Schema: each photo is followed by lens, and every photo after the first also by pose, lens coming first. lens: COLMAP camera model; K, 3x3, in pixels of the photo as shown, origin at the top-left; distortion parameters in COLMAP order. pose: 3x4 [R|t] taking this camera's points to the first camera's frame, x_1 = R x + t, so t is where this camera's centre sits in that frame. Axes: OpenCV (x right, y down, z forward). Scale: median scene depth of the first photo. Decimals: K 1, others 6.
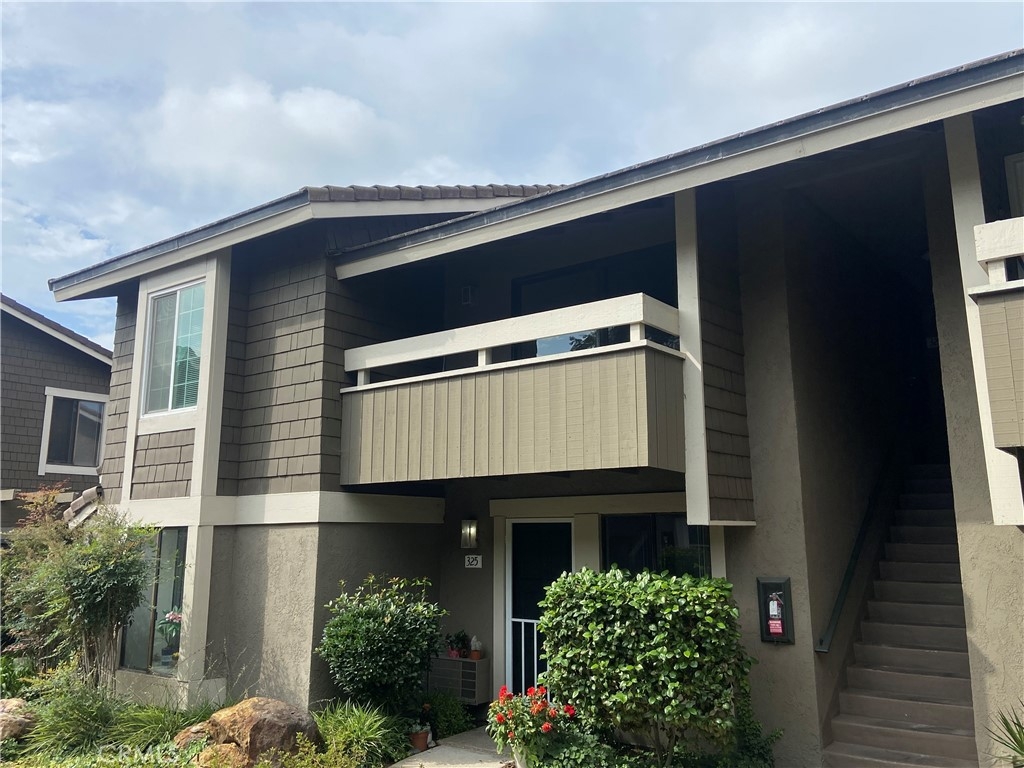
lens RADIAL K [[874.7, 0, 511.8], [0, 874.7, 385.5], [0, 0, 1]] dist [-0.049712, -0.003441]
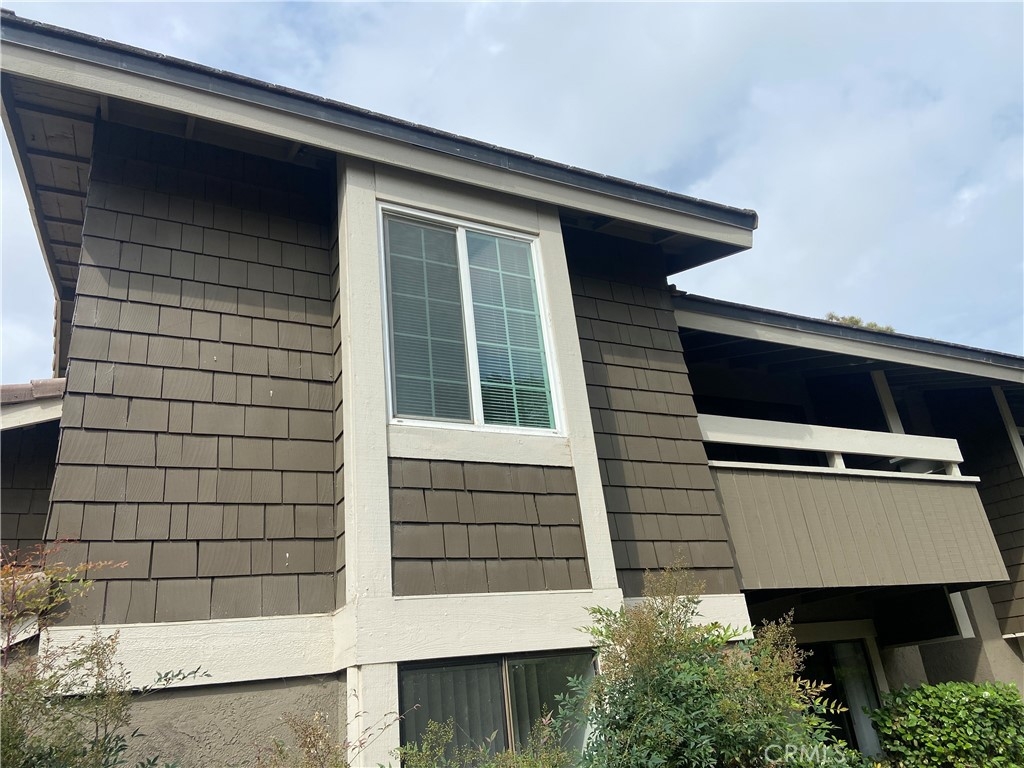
lens RADIAL K [[772.0, 0, 503.3], [0, 772.0, 382.3], [0, 0, 1]] dist [0.079084, -0.083002]
pose [[0.442929, 0.309149, 0.841570, -0.830273], [-0.064533, 0.947228, -0.313997, 0.158888], [-0.894231, 0.084770, 0.439506, 0.812971]]
